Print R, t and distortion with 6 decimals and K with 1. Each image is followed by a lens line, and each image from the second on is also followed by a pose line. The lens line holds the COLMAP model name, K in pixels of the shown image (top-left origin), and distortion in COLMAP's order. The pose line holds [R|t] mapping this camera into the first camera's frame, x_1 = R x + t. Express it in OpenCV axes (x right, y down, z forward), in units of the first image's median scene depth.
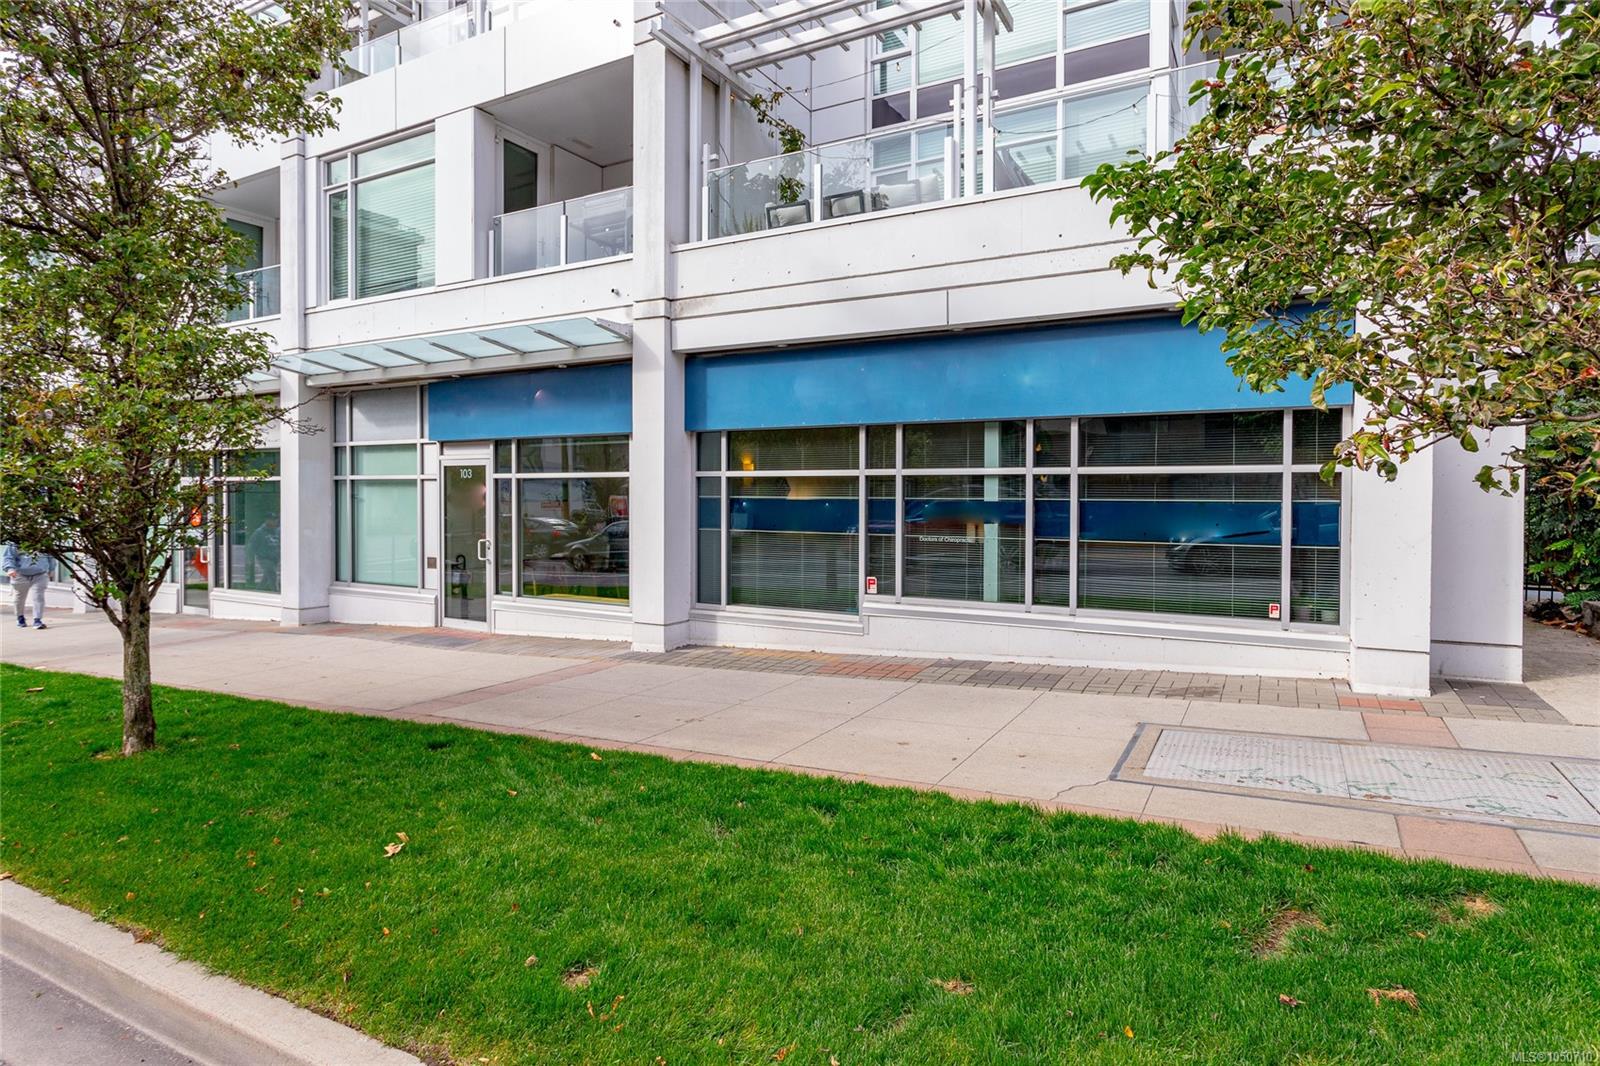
lens RADIAL K [[833.5, 0, 800.0], [0, 833.5, 533.0], [0, 0, 1]] dist [-0.005095, -0.000231]
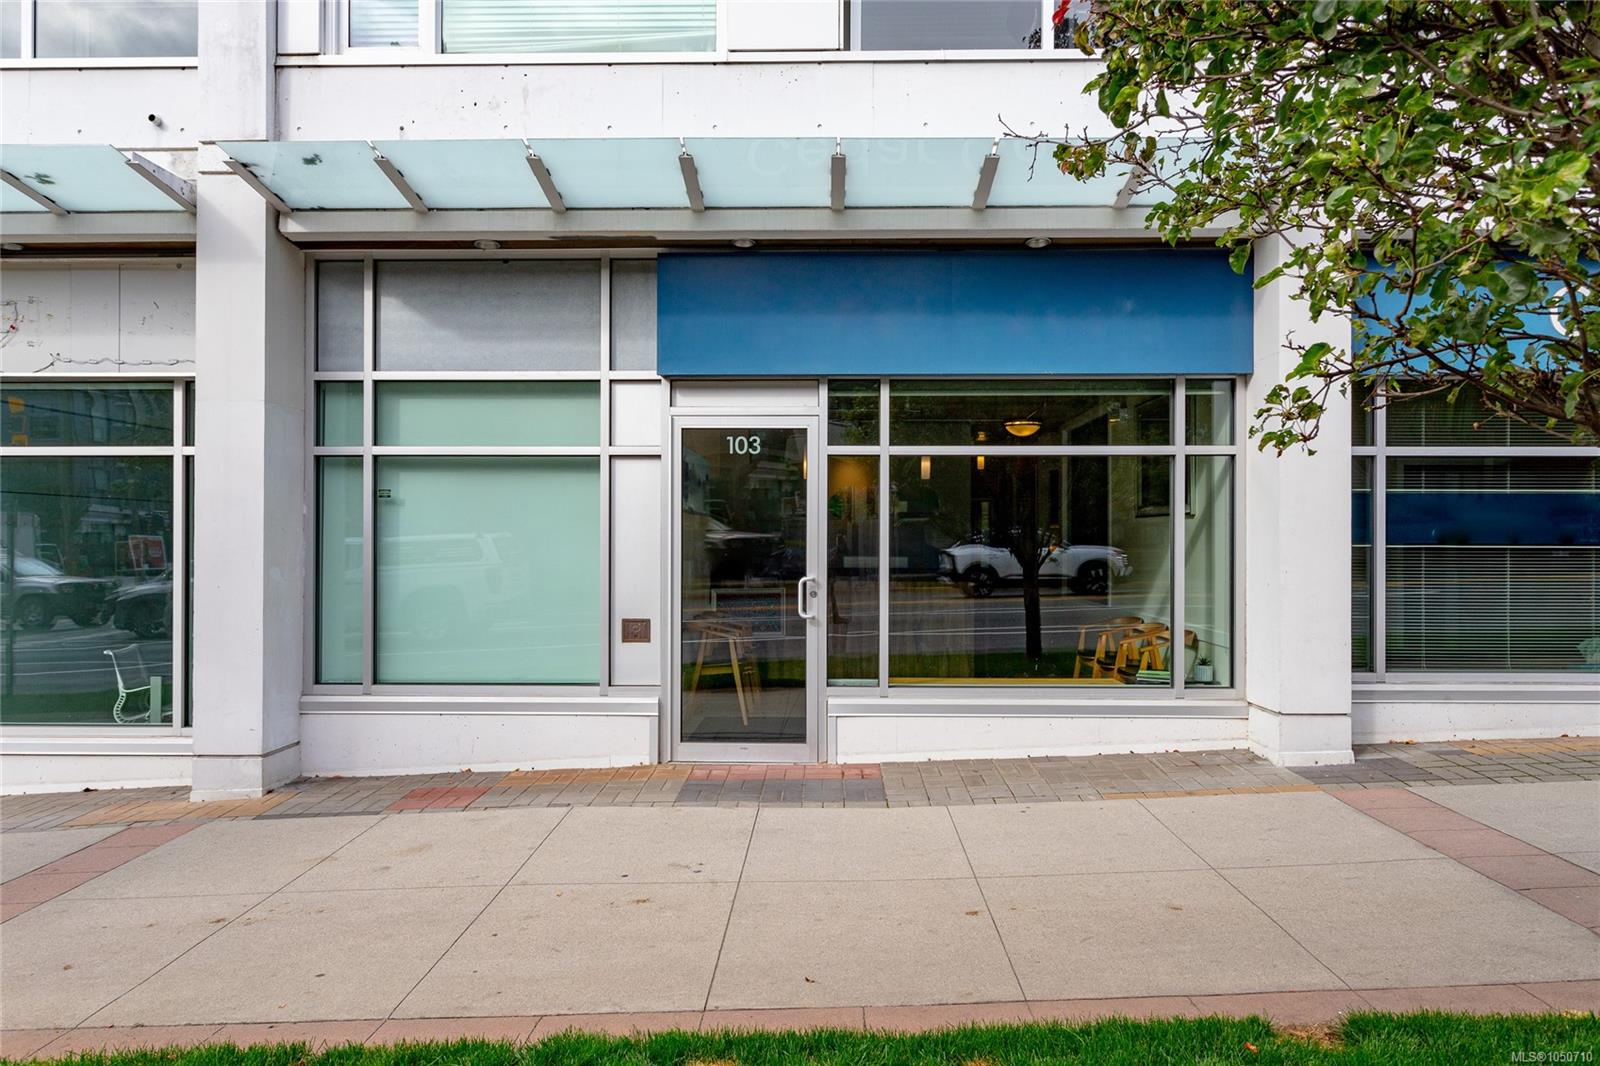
lens RADIAL K [[1181.4, 0, 800.0], [0, 1181.4, 533.0], [0, 0, 1]] dist [0.000841, 0.000416]
pose [[0.892623, -0.022506, 0.450242, -0.700424], [0.024426, 0.999700, 0.001545, -0.020036], [-0.450142, 0.009619, 0.892905, 0.370859]]
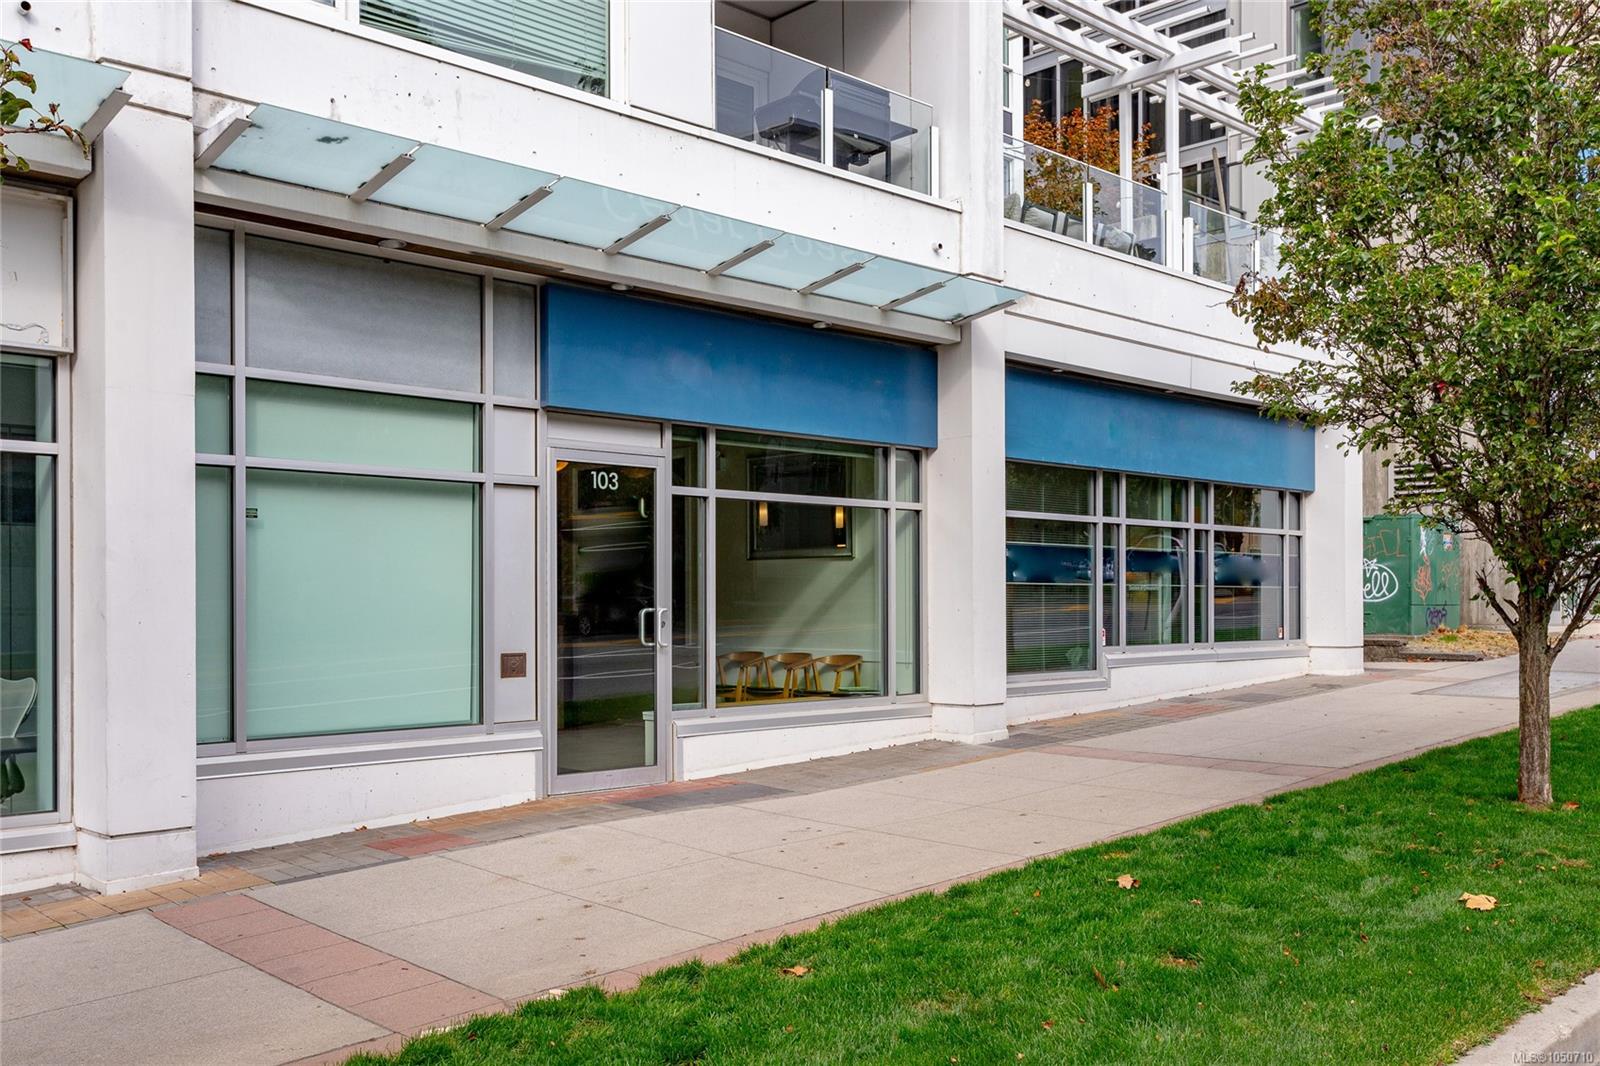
lens RADIAL K [[1419.7, 0, 800.0], [0, 1419.7, 533.0], [0, 0, 1]] dist [0.008770, 0.001454]
pose [[0.308941, 0.007580, 0.951051, -1.206264], [-0.002282, 0.999971, -0.007229, -0.034074], [-0.951079, 0.000062, 0.308949, 0.633616]]
